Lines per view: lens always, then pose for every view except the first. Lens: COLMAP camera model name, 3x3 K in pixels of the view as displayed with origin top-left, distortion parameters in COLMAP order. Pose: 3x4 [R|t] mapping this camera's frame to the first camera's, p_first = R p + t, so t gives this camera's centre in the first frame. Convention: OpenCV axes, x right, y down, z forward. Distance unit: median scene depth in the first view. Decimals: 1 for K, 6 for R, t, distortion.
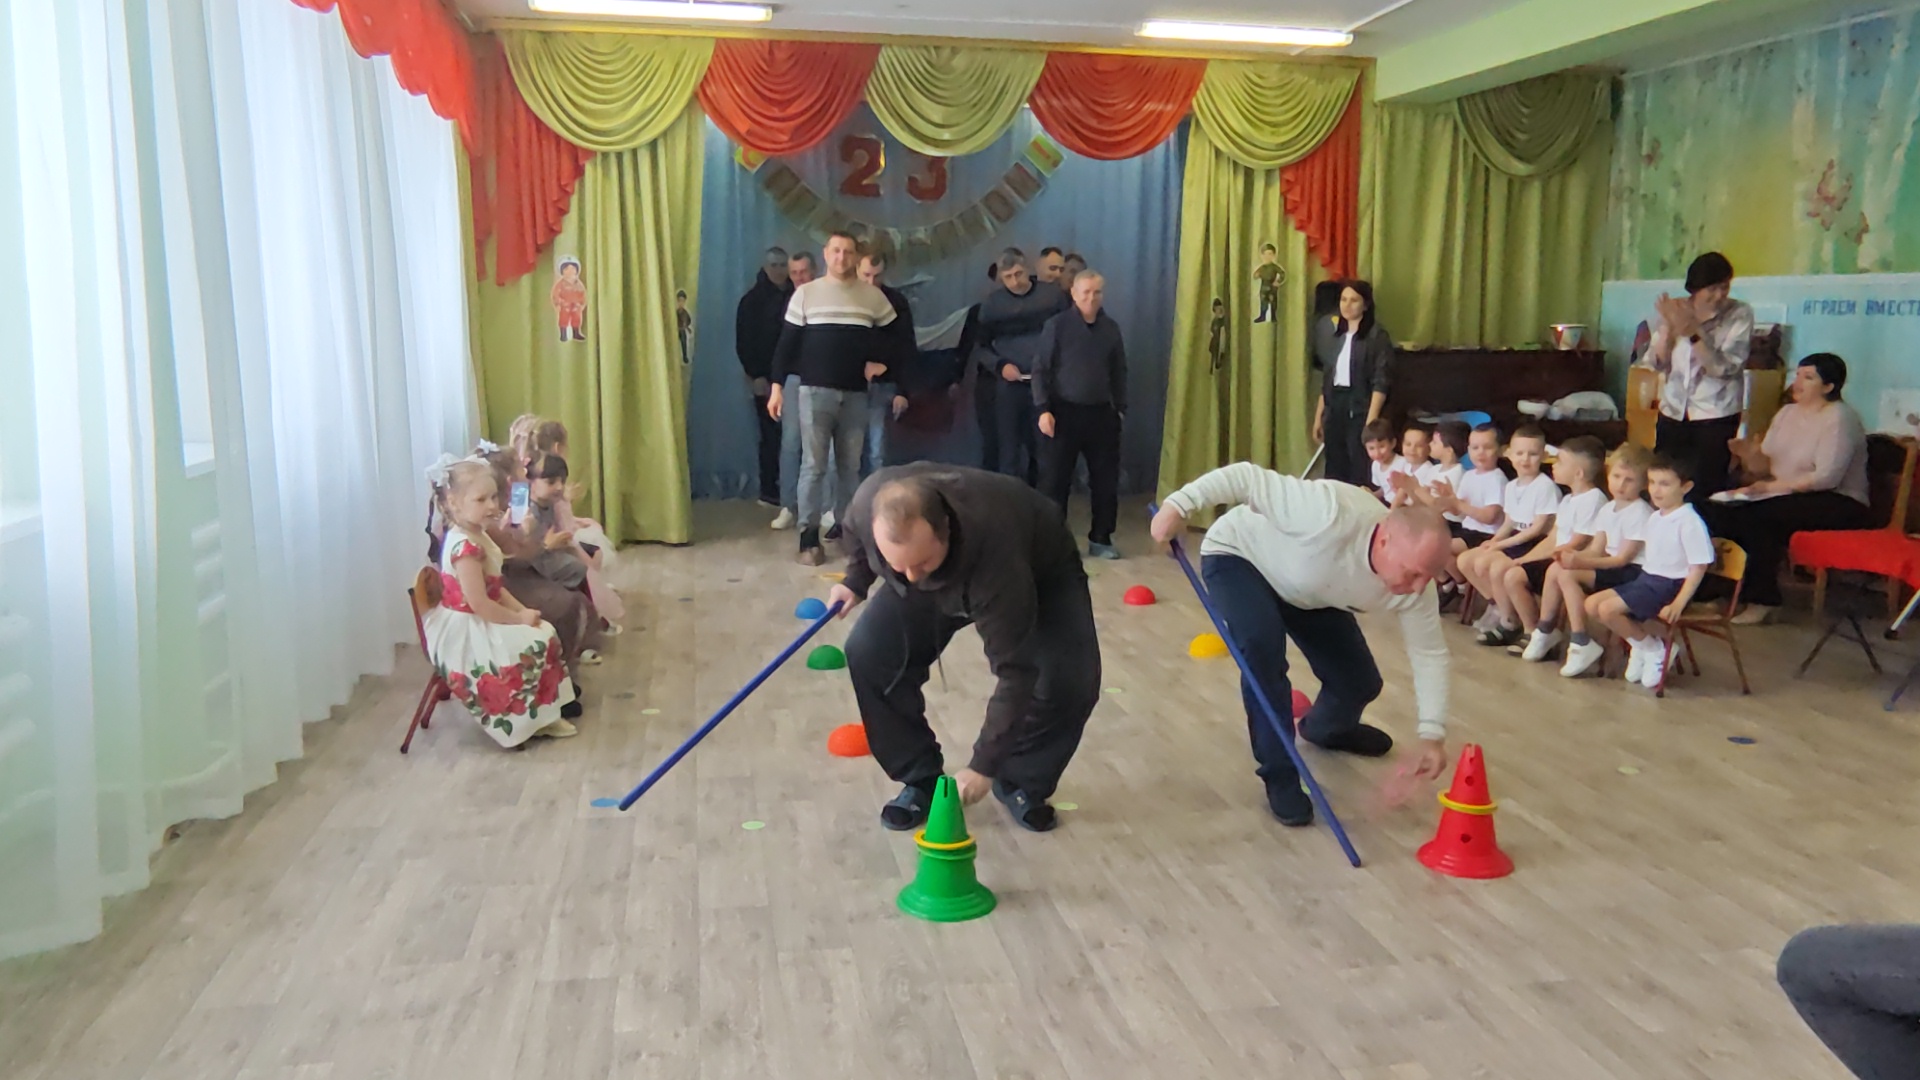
lens RADIAL K [[1435.6, 0, 957.5], [0, 1435.6, 542.2], [0, 0, 1]] dist [-0.010982, 0.004024]
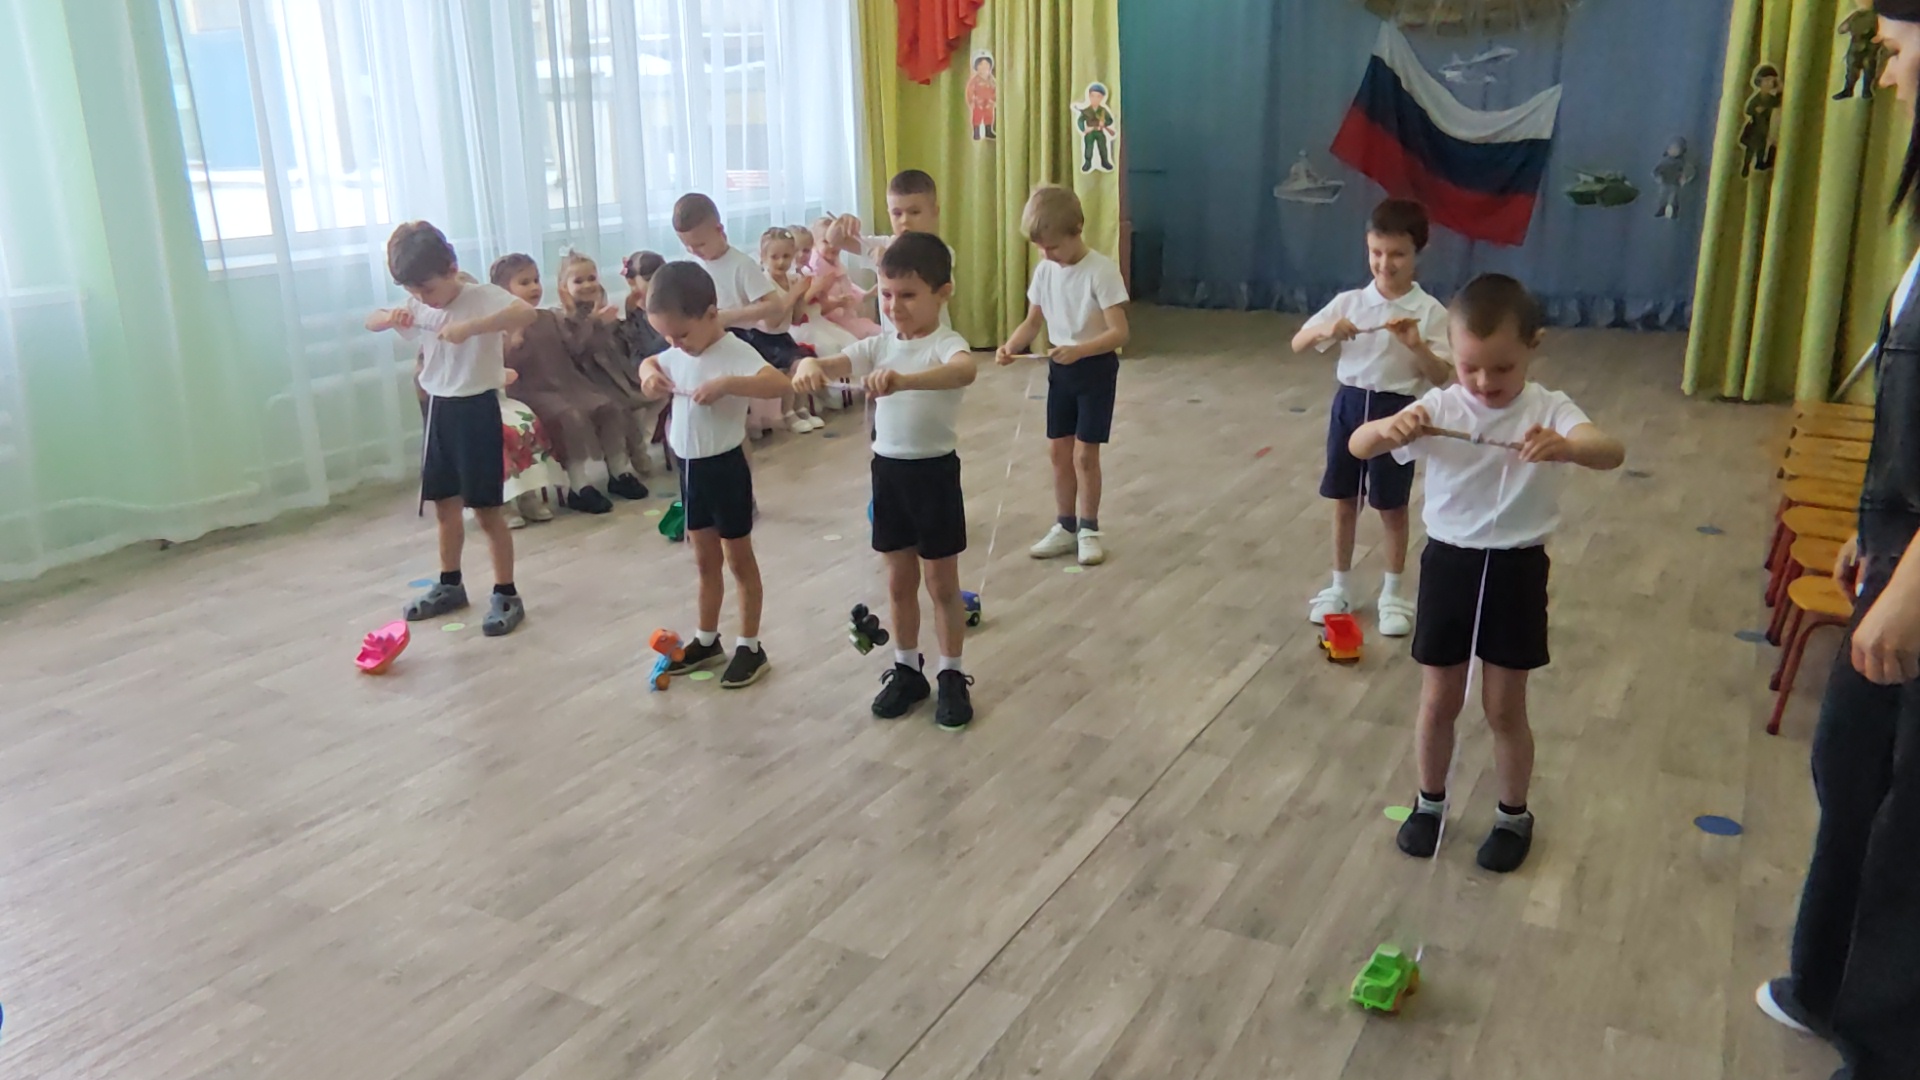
lens RADIAL K [[1457.0, 0, 958.7], [0, 1457.0, 539.5], [0, 0, 1]] dist [-0.023699, 0.030288]
pose [[0.774024, 0.157019, -0.613377, 0.385552], [-0.070592, 0.984123, 0.162846, -0.032486], [0.629209, -0.082747, 0.772819, 0.201265]]
